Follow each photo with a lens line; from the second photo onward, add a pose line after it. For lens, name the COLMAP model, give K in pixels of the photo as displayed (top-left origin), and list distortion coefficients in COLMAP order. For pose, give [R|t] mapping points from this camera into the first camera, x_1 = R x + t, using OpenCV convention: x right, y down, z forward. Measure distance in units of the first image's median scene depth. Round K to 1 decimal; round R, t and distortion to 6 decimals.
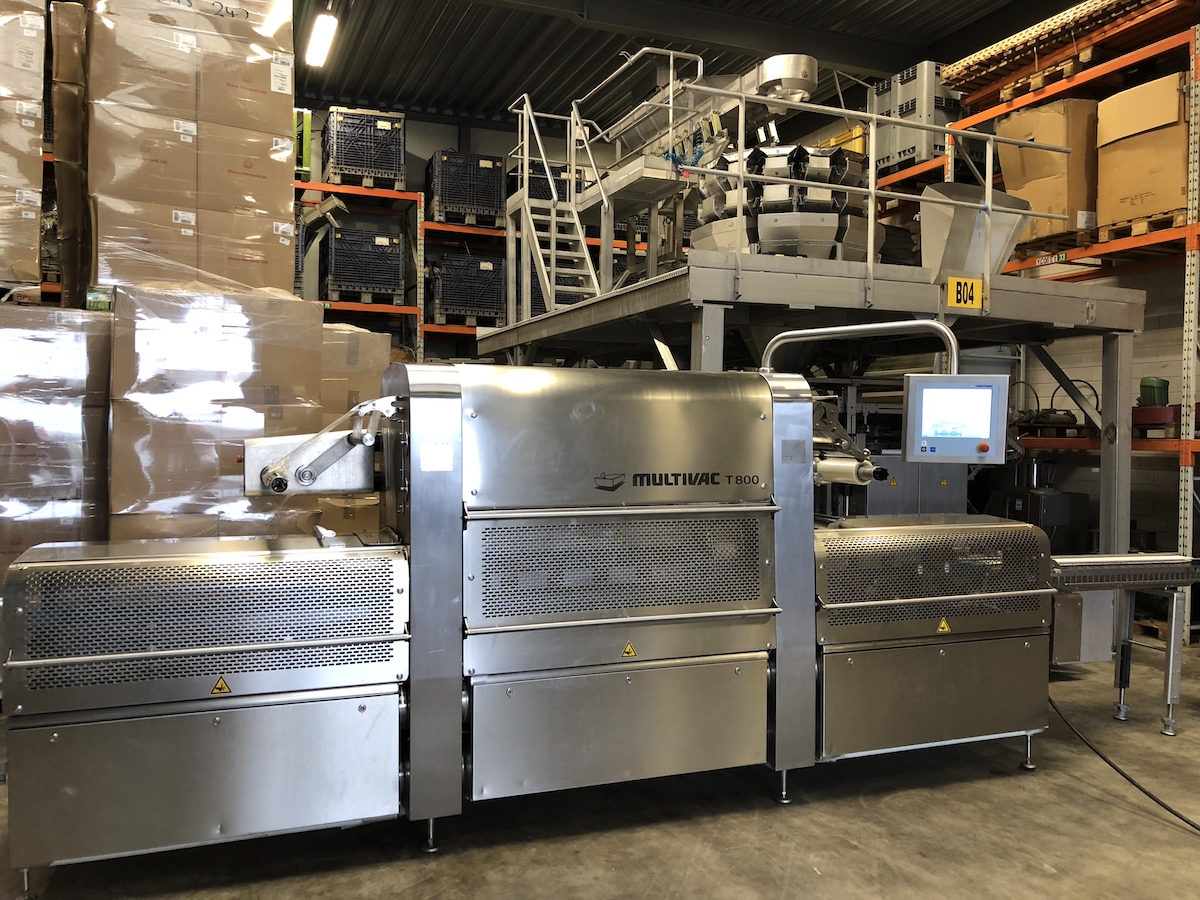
lens RADIAL K [[984.7, 0, 605.1], [0, 984.7, 439.7], [0, 0, 1]] dist [0.029511, -0.028278]
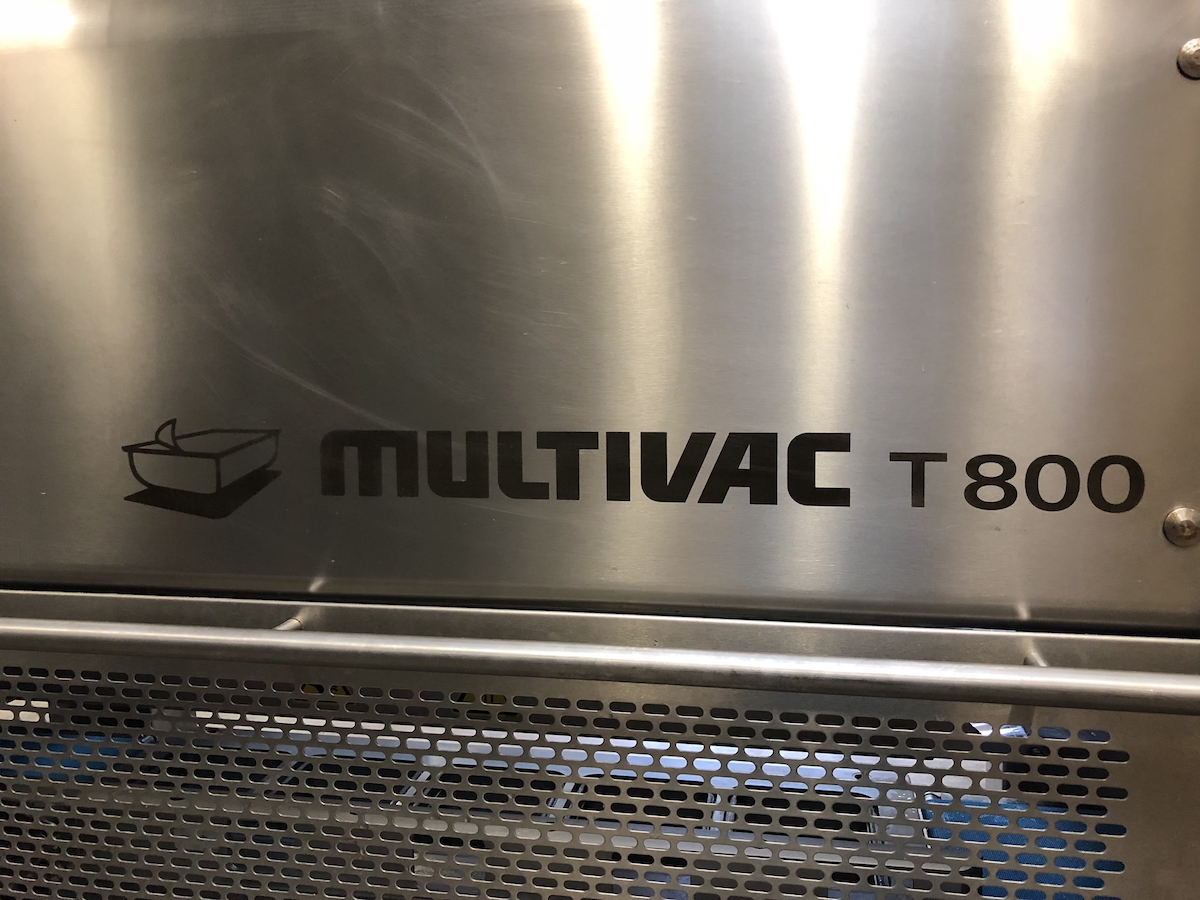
lens RADIAL K [[984.7, 0, 596.9], [0, 984.7, 449.4], [0, 0, 1]] dist [0.029511, -0.028278]
pose [[0.849949, 0.025710, -0.526237, 0.152189], [0.000829, 0.998742, 0.050134, 0.025592], [0.526864, -0.043048, 0.848859, 0.762283]]
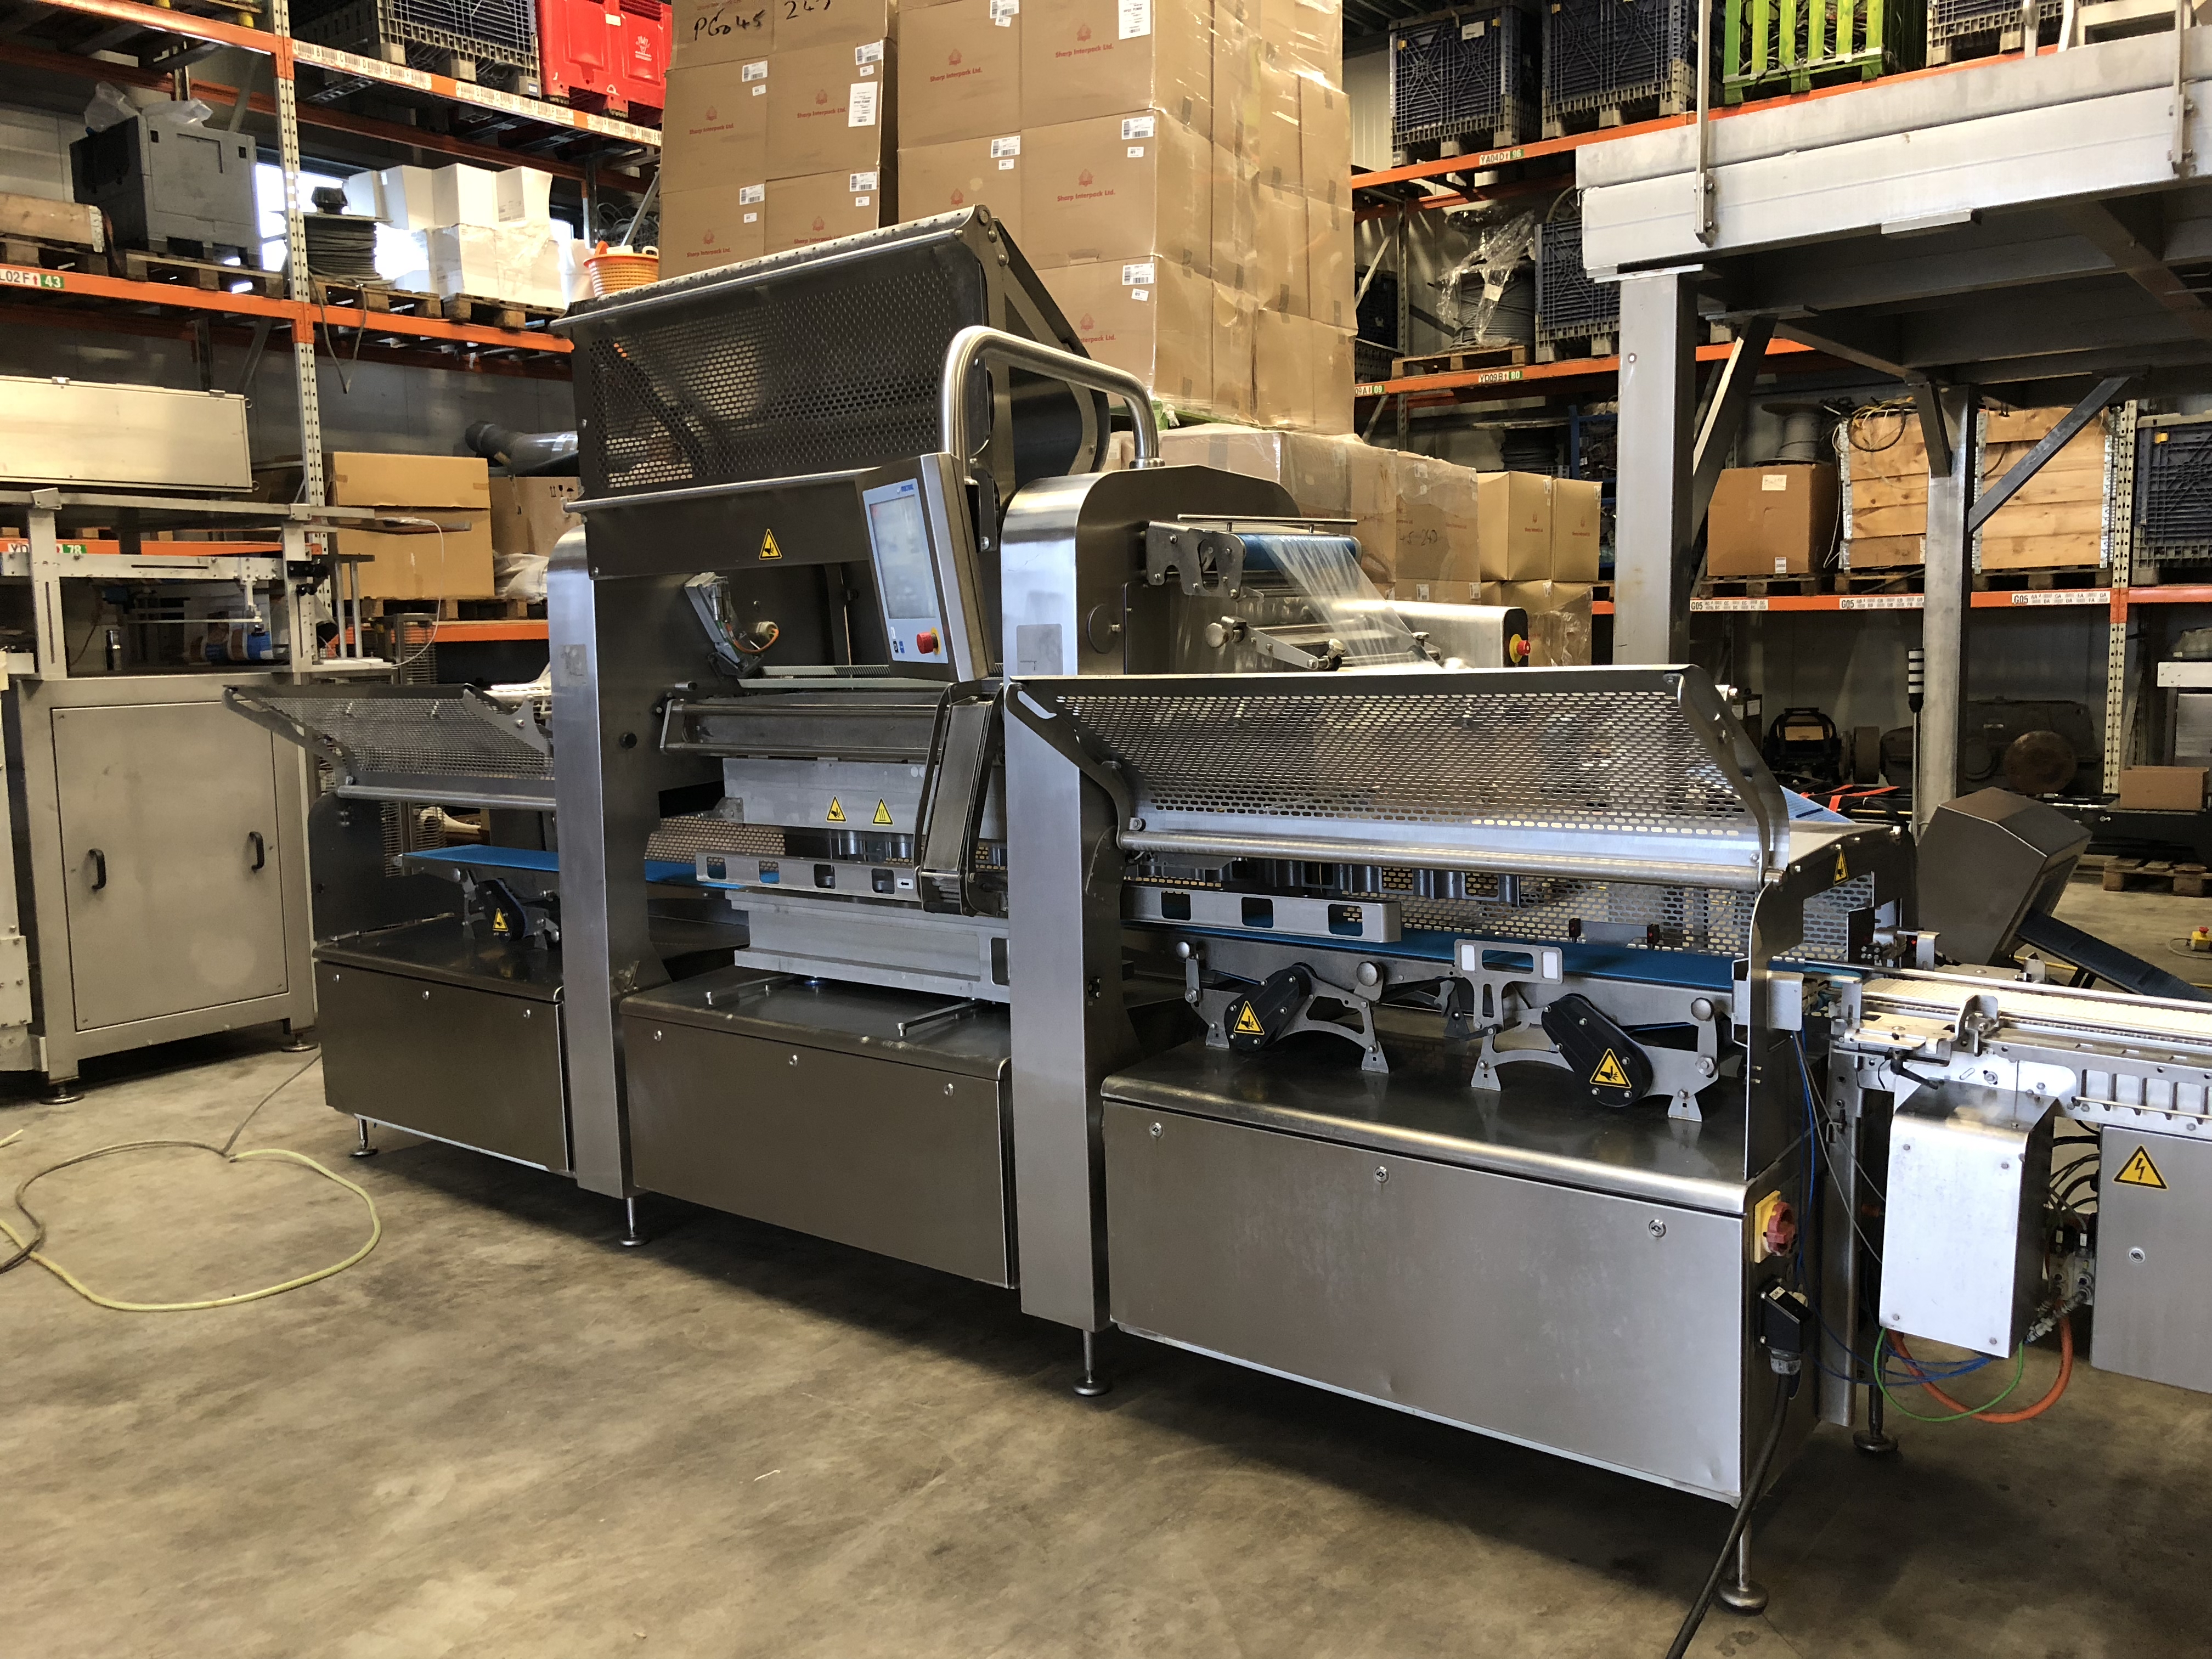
lens RADIAL K [[1815.1, 0, 1107.8], [0, 1815.1, 830.0], [0, 0, 1]] dist [0.029511, -0.028278]
pose [[0.503228, 0.077655, -0.860657, 0.875291], [0.024732, 0.994252, 0.104170, 0.007653], [0.863800, -0.073707, 0.498415, 0.566691]]
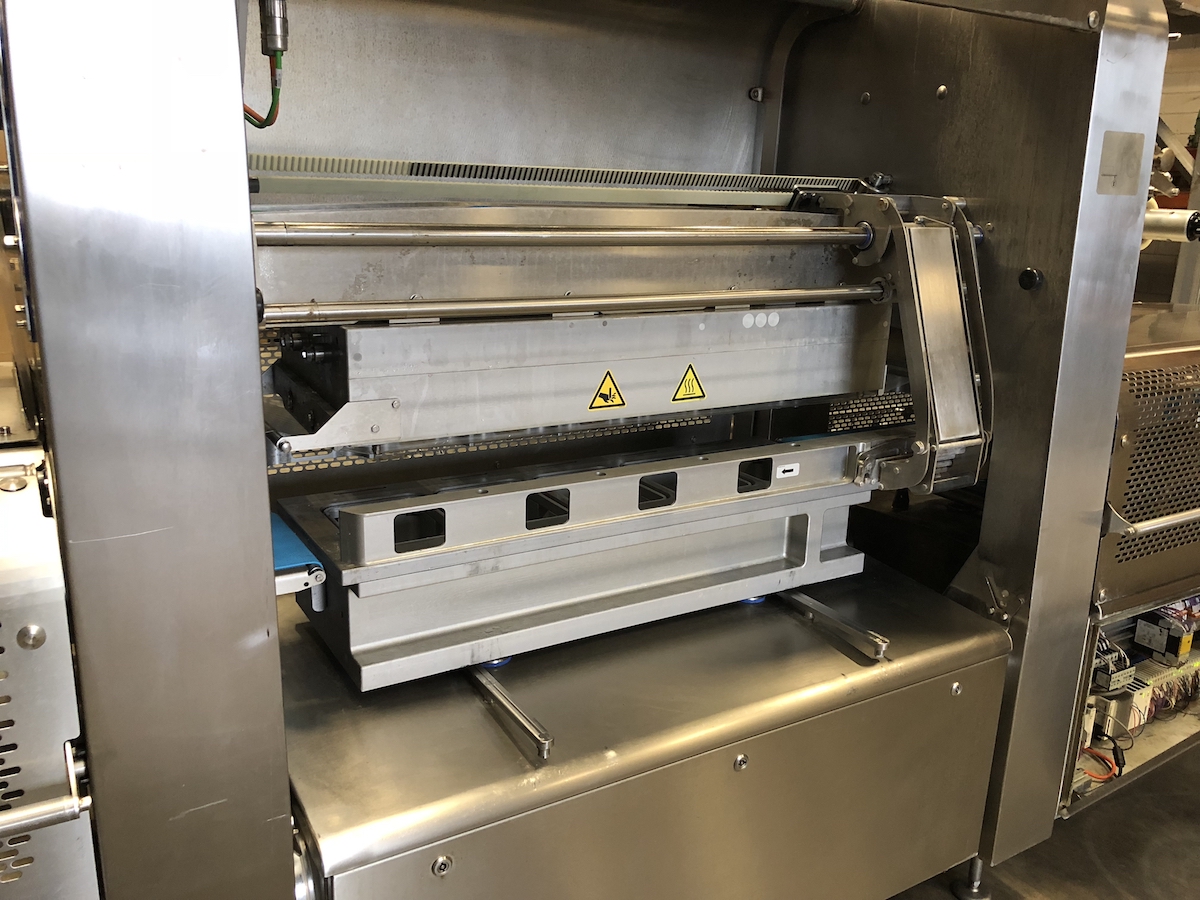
lens RADIAL K [[984.7, 0, 610.2], [0, 984.7, 436.0], [0, 0, 1]] dist [0.029511, -0.028278]
pose [[0.980038, -0.019120, 0.197889, -0.087403], [-0.028778, 0.971239, 0.236363, 0.027966], [-0.196717, -0.237340, 0.951300, 0.591614]]
